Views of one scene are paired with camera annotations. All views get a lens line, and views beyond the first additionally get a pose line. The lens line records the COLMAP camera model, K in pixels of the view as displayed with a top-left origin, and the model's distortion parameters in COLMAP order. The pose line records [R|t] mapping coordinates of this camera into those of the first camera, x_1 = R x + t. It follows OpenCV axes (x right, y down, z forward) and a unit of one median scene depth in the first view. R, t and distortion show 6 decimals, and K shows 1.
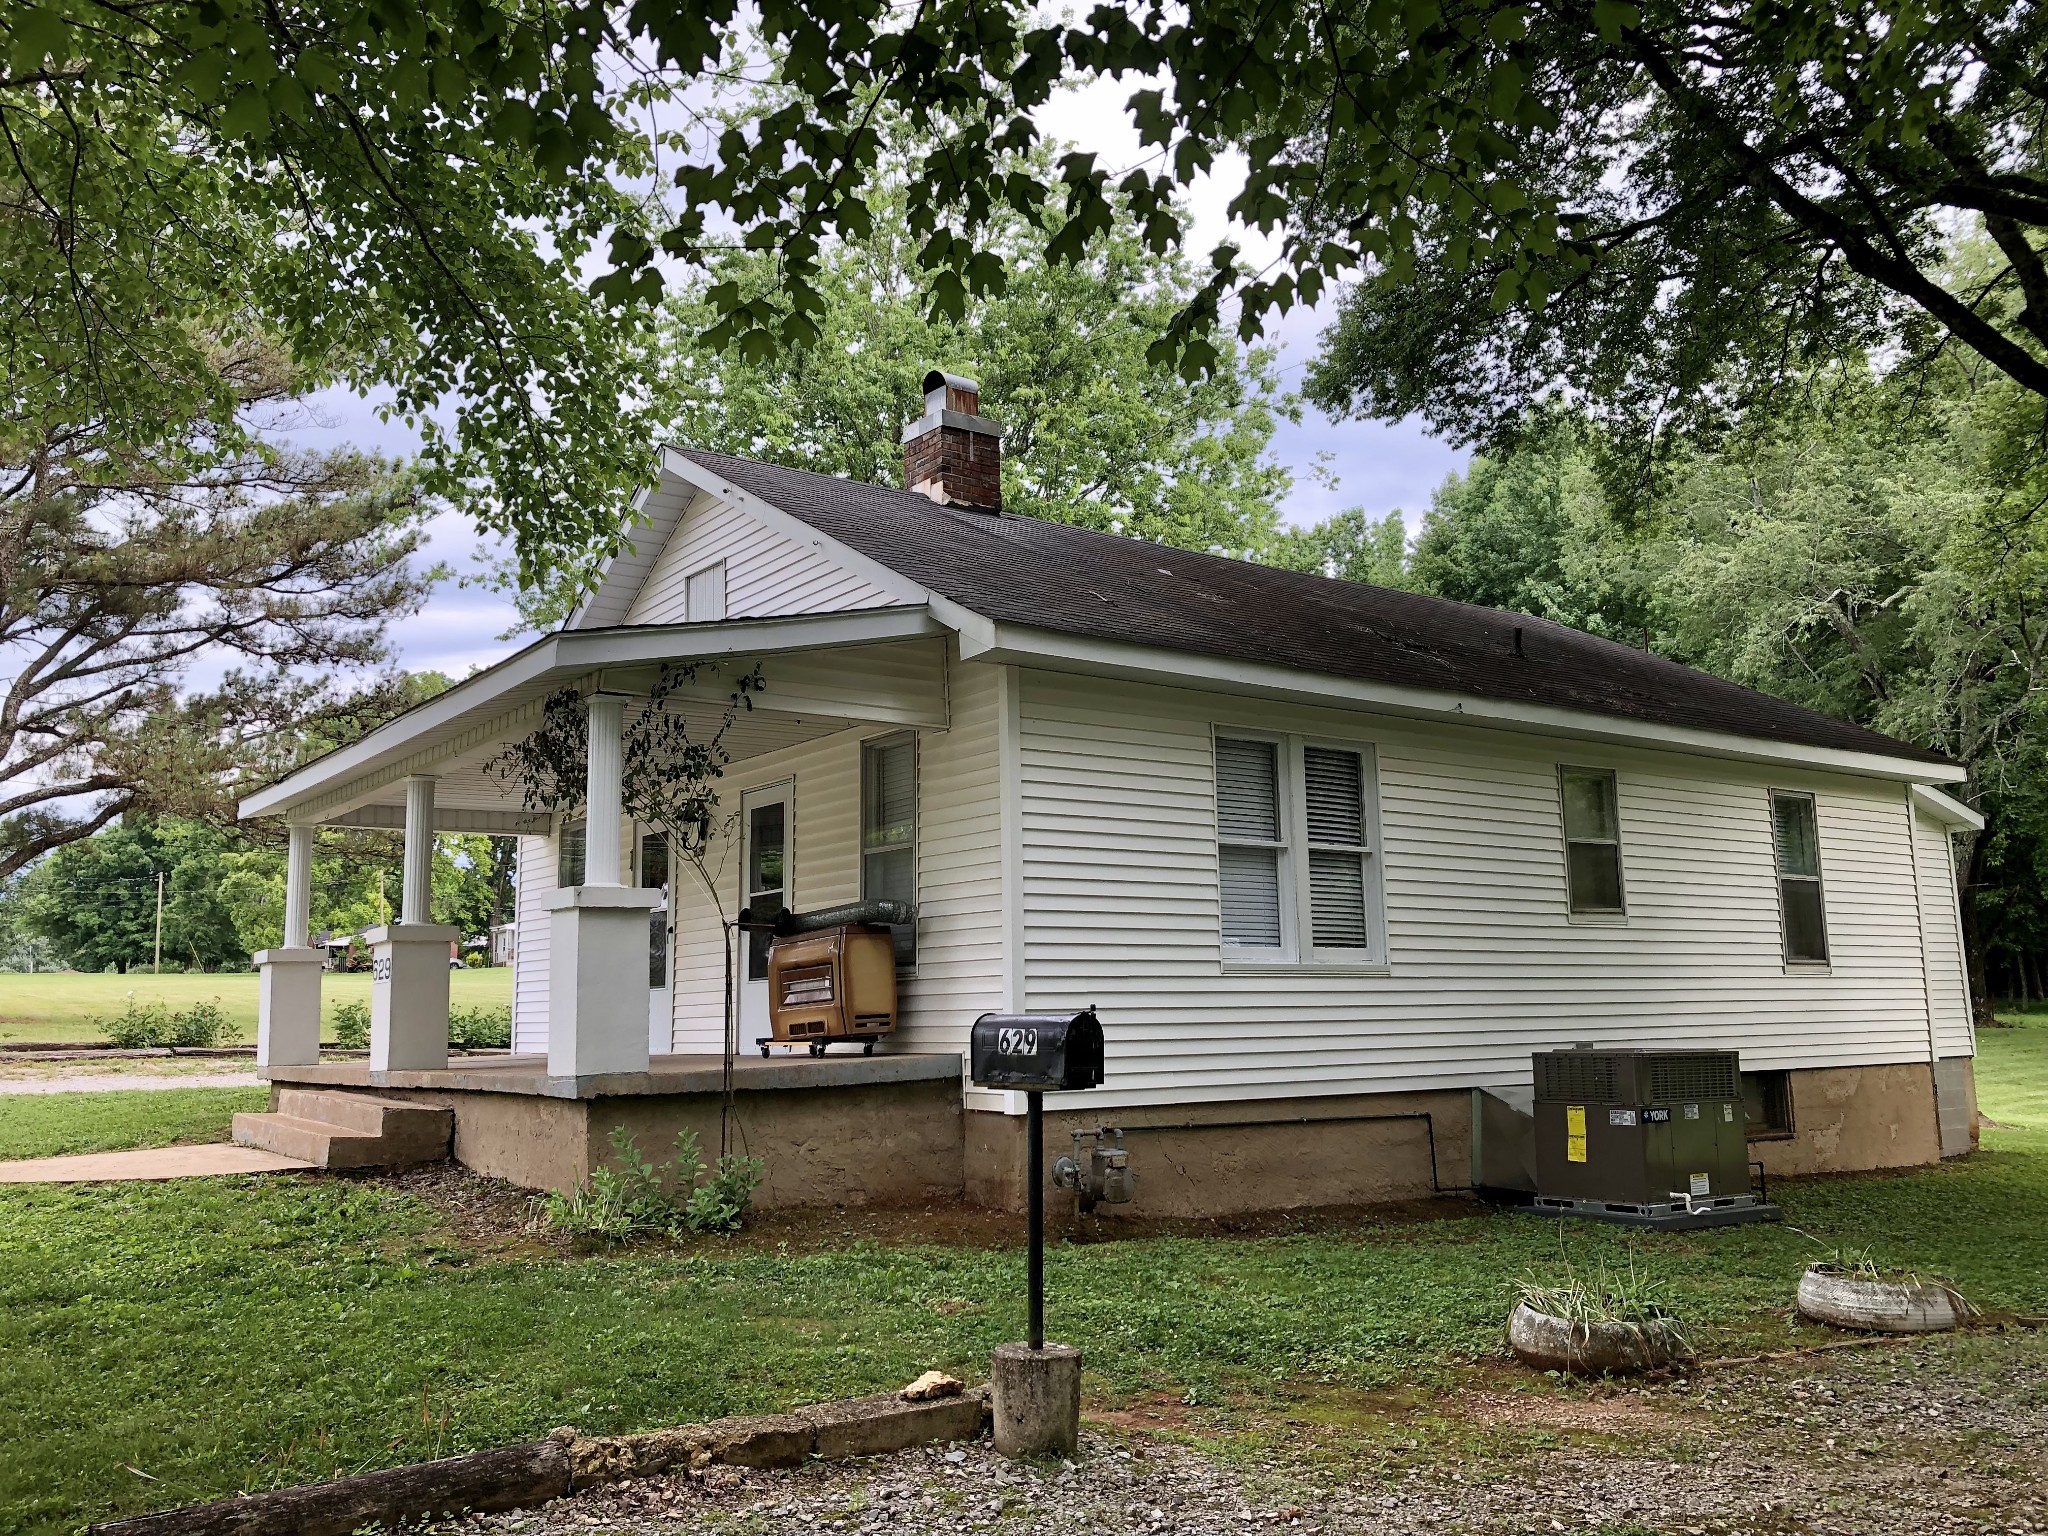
lens RADIAL K [[1693.4, 0, 1024.0], [0, 1693.4, 768.0], [0, 0, 1]] dist [-0.003210, -0.007161]
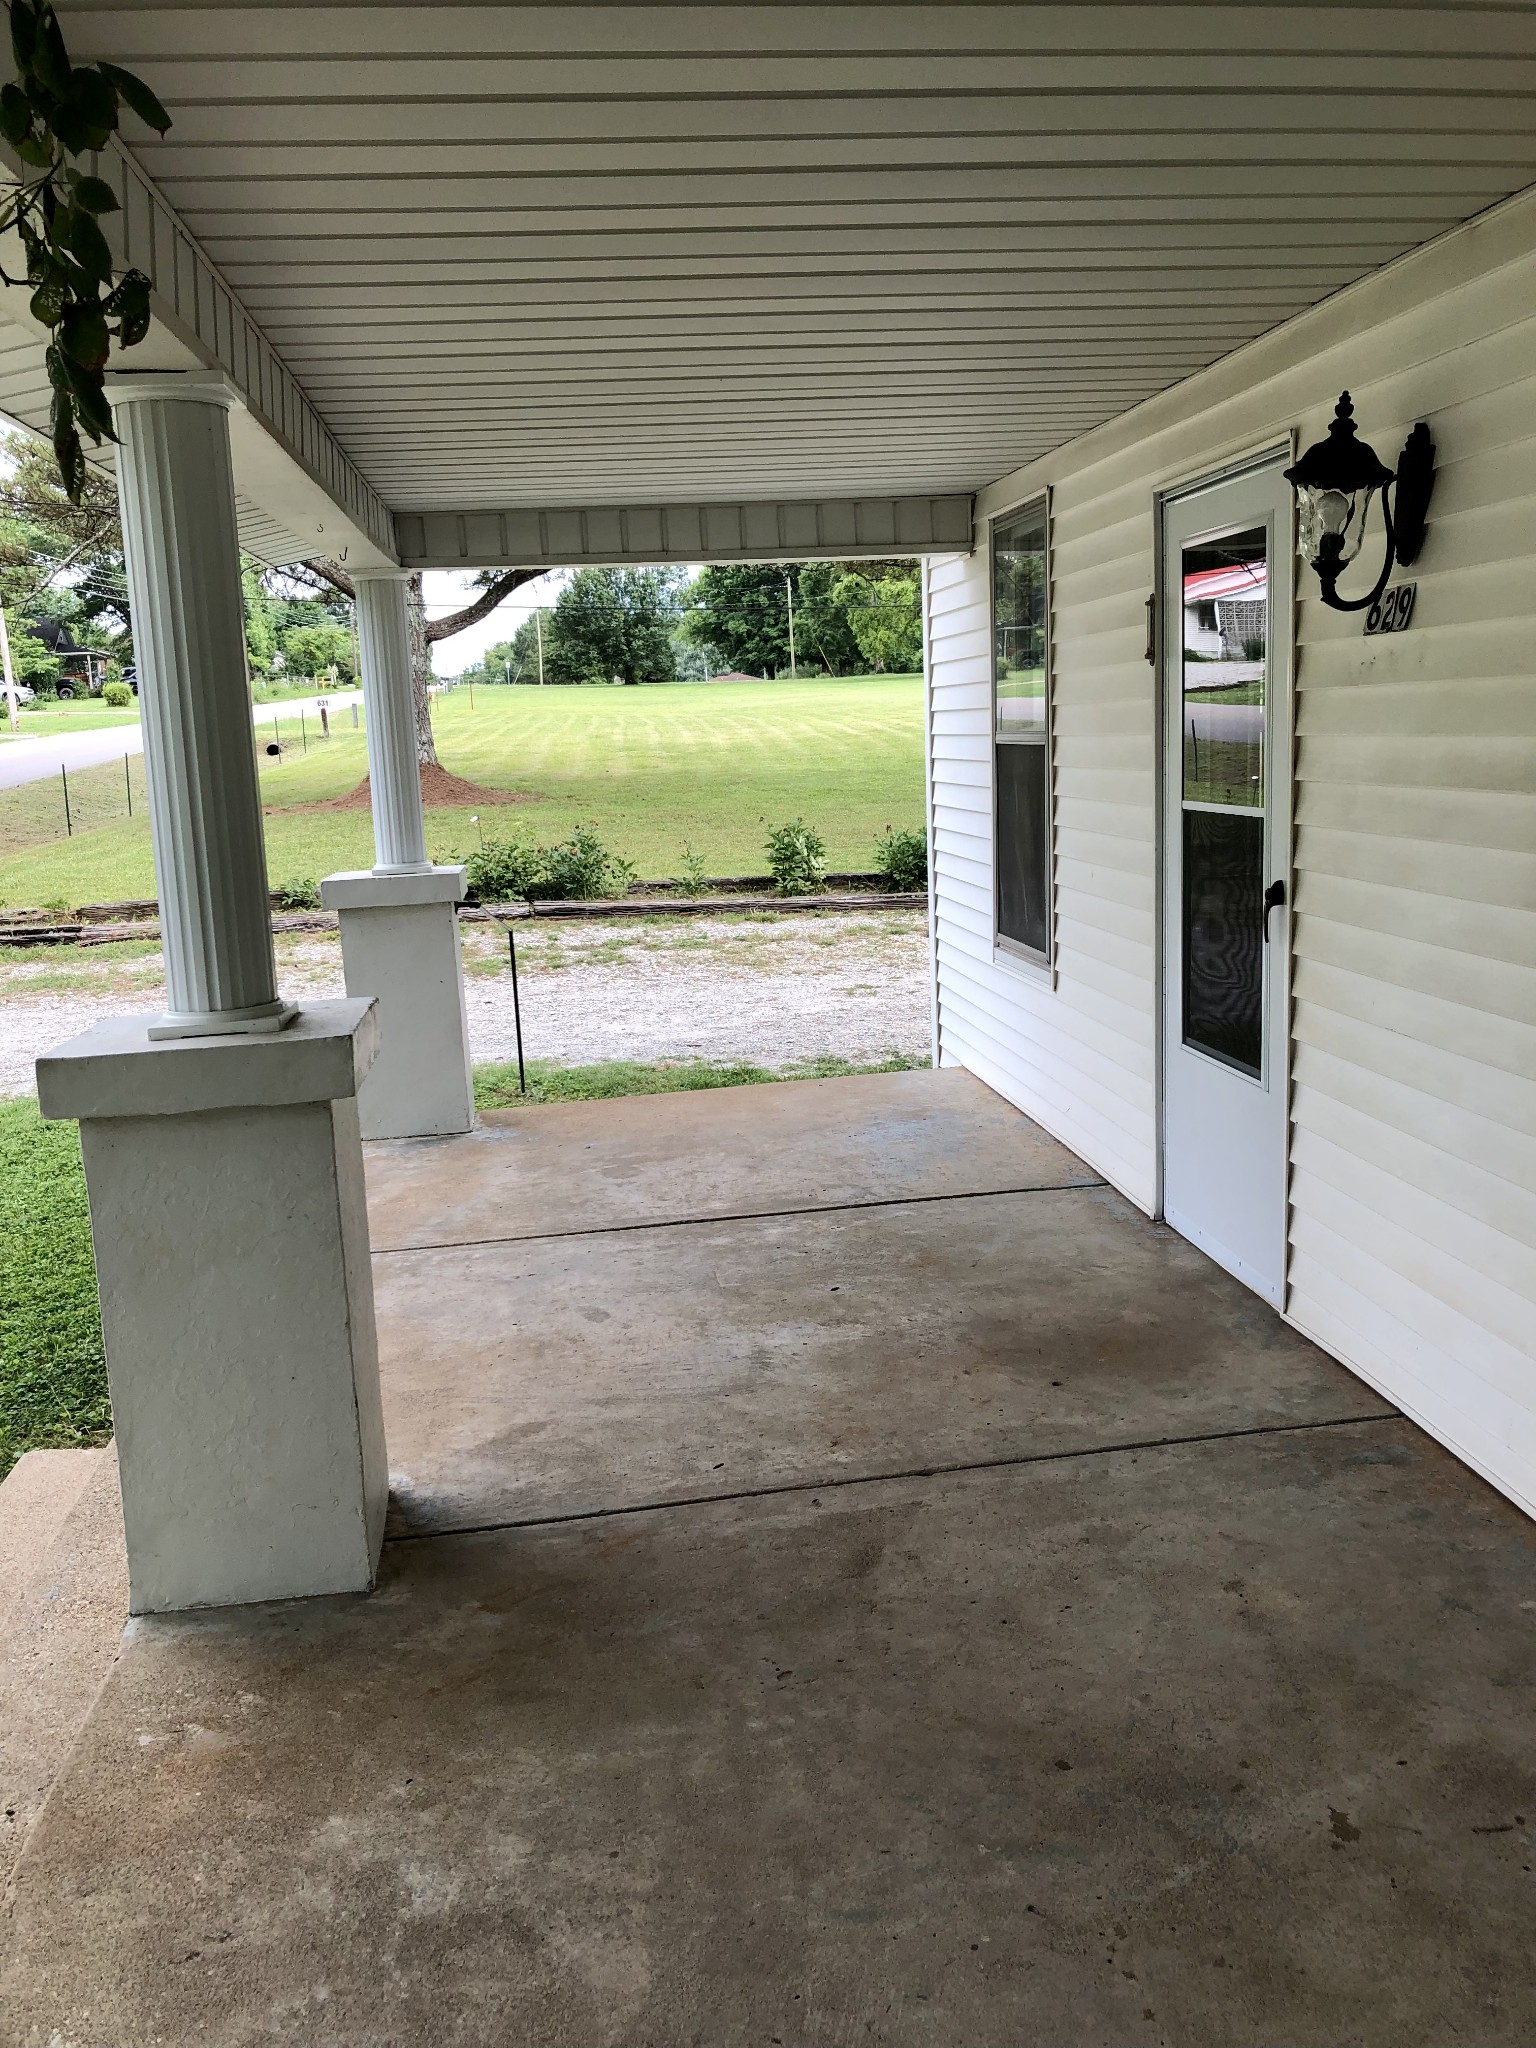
lens RADIAL K [[1693.4, 0, 768.0], [0, 1693.4, 1024.0], [0, 0, 1]] dist [-0.003210, -0.007161]
pose [[0.875599, 0.062991, -0.478914, -0.267714], [0.099333, 0.946789, 0.306142, 0.039317], [0.472715, -0.315630, 0.822751, 1.317619]]
